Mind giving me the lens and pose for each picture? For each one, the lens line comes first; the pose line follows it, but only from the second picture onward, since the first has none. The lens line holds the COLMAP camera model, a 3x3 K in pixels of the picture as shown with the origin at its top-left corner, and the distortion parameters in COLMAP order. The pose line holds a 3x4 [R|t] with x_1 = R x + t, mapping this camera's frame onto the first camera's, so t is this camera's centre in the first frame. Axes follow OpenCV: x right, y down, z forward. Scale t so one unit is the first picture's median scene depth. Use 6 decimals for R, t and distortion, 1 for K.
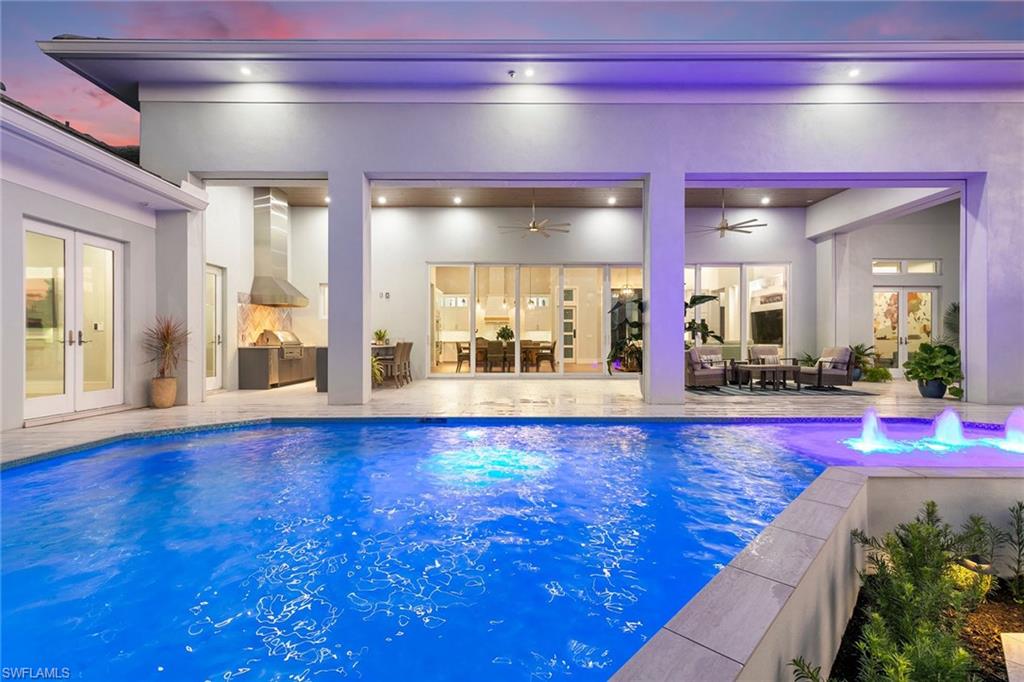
lens RADIAL K [[459.4, 0, 511.4], [0, 459.4, 346.4], [0, 0, 1]] dist [0.004254, 0.000377]
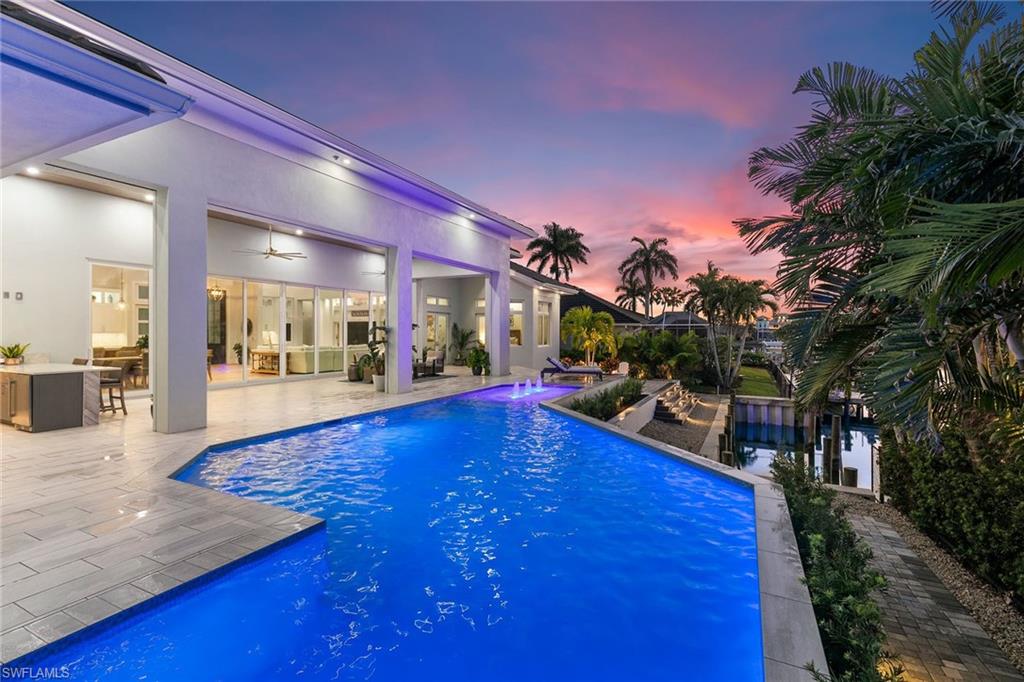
lens RADIAL K [[459.4, 0, 513.3], [0, 459.4, 334.9], [0, 0, 1]] dist [0.004254, 0.000377]
pose [[0.453055, -0.002075, 0.891480, -0.569917], [0.003253, 0.999994, 0.000675, -0.046847], [-0.891477, 0.002594, 0.453059, -0.036440]]
